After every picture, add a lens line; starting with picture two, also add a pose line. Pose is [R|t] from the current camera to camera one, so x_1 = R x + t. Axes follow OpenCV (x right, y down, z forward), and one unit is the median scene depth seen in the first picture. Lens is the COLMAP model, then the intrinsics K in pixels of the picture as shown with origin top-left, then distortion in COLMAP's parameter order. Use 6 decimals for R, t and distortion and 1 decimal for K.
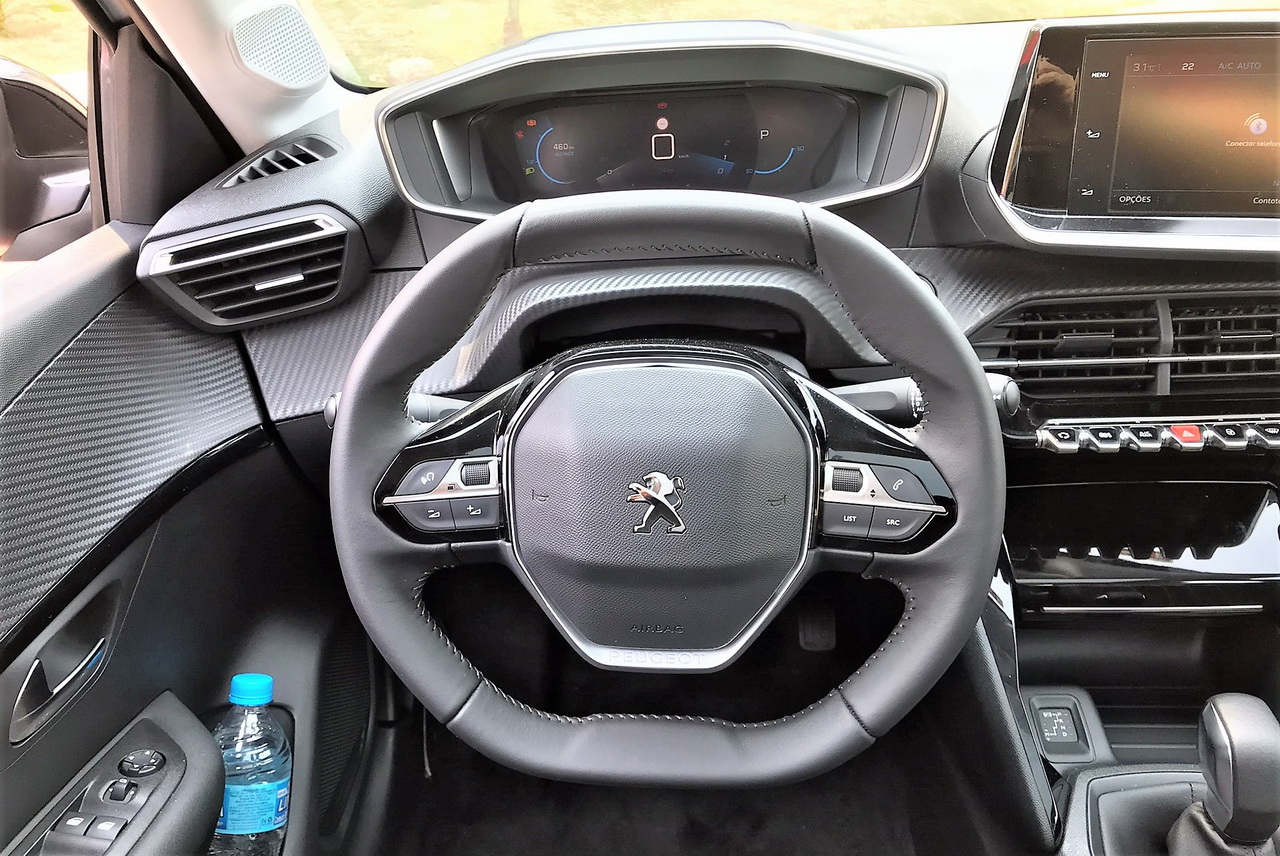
lens RADIAL K [[1100.8, 0, 610.2], [0, 1100.8, 419.3], [0, 0, 1]] dist [-0.002600, 0.022393]
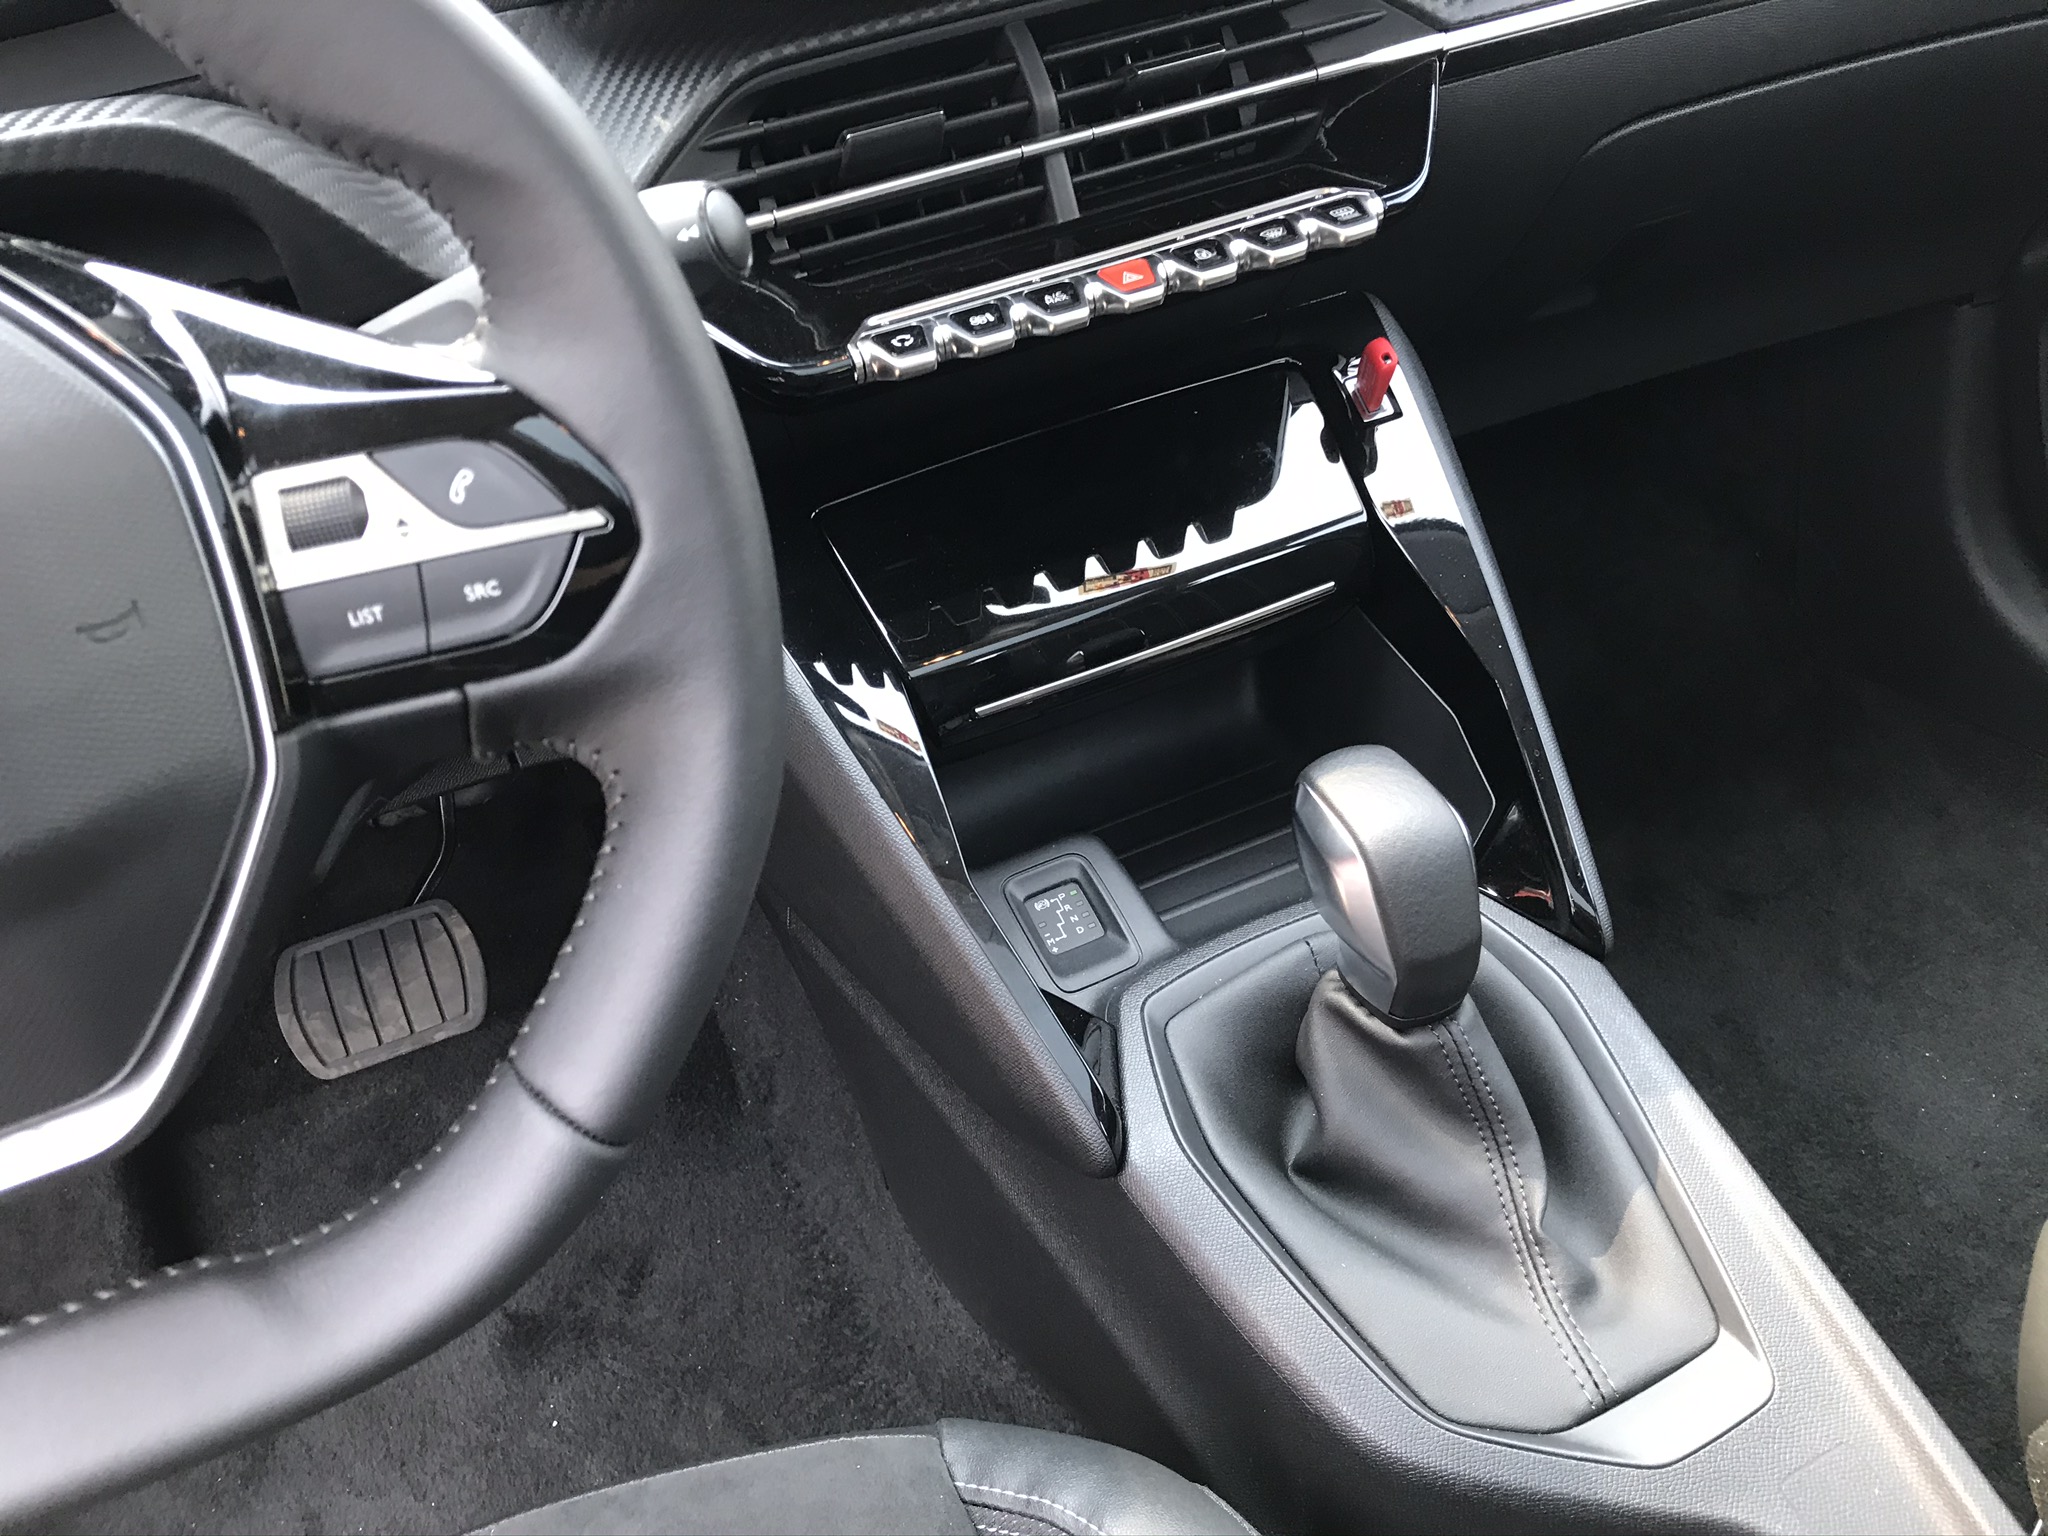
lens RADIAL K [[1653.9, 0, 1009.9], [0, 1653.9, 756.9], [0, 0, 1]] dist [0.006412, -0.009844]
pose [[0.886648, -0.313404, 0.340050, 0.159843], [0.271872, 0.948096, 0.164926, 0.078861], [-0.374088, -0.053781, 0.925832, 0.328076]]
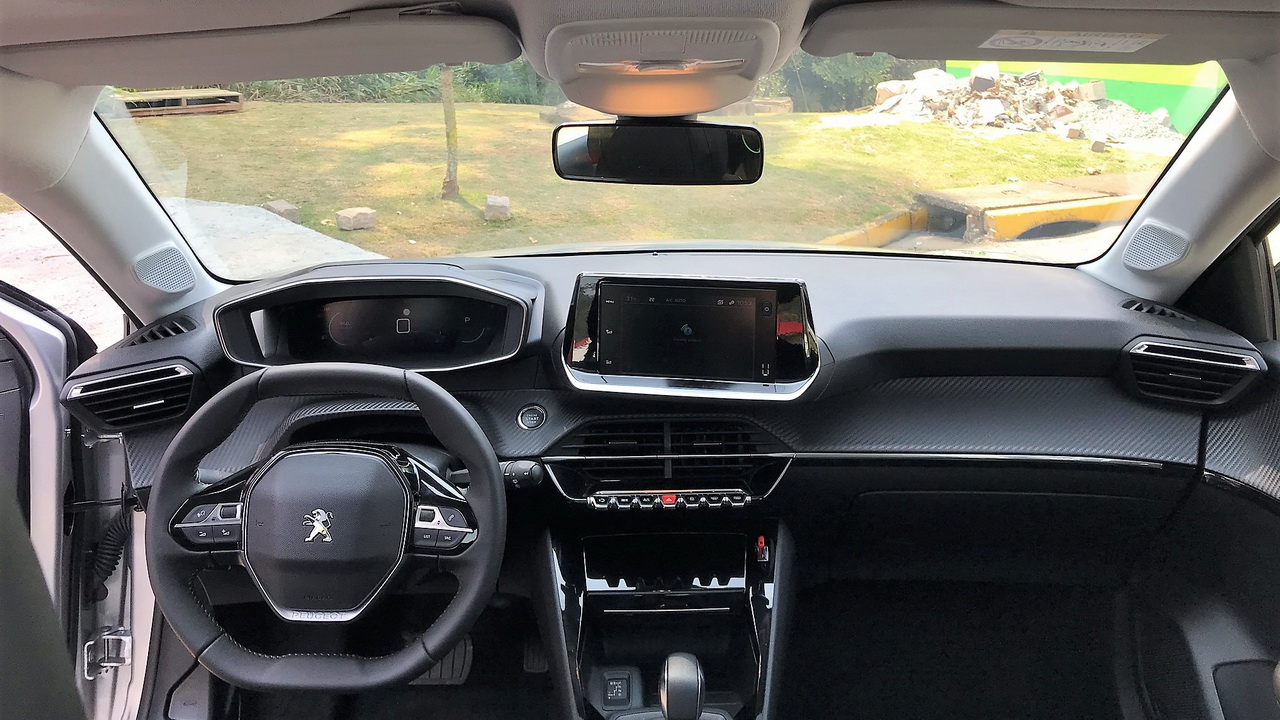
lens RADIAL K [[1006.6, 0, 643.4], [0, 1006.6, 250.2], [0, 0, 1]] dist [0.007472, -0.001302]
pose [[0.995579, 0.031332, 0.088546, 0.326702], [-0.006588, 0.963695, -0.266925, 0.058718], [-0.093695, 0.265161, 0.959641, -0.648524]]
